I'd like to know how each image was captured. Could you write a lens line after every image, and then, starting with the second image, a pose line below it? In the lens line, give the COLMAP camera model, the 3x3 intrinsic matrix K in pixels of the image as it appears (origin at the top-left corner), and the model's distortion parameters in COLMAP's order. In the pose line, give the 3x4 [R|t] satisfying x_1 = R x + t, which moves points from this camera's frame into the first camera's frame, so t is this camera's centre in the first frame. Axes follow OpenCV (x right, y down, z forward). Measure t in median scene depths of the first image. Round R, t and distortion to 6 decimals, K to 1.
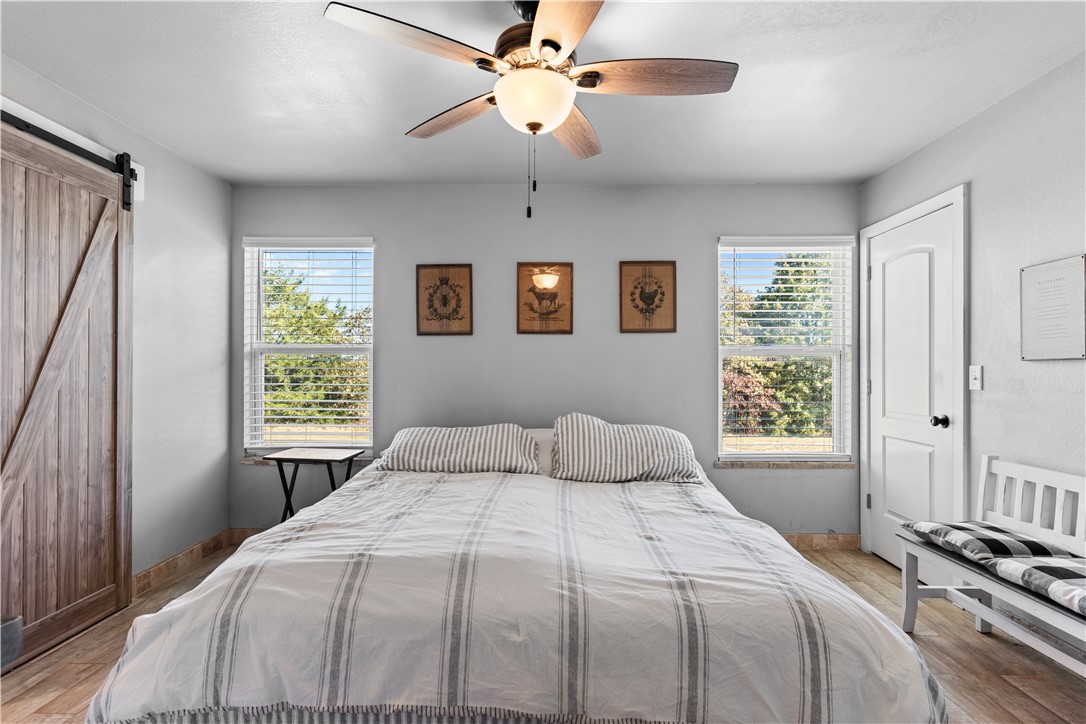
lens RADIAL K [[518.3, 0, 538.8], [0, 518.3, 367.8], [0, 0, 1]] dist [0.004092, -0.001273]
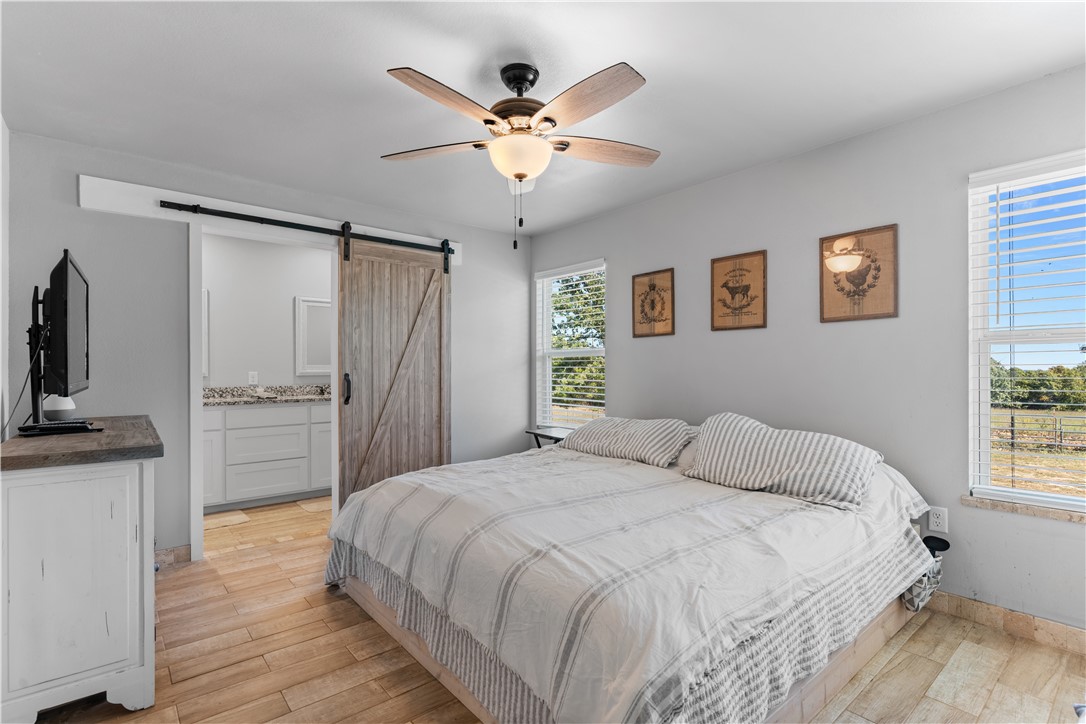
lens RADIAL K [[518.3, 0, 543.0], [0, 518.3, 365.1], [0, 0, 1]] dist [0.004092, -0.001273]
pose [[0.652844, -0.009172, -0.757437, 0.669803], [0.007273, 0.999956, -0.005840, 0.003504], [0.757457, -0.001696, 0.652883, 0.145866]]
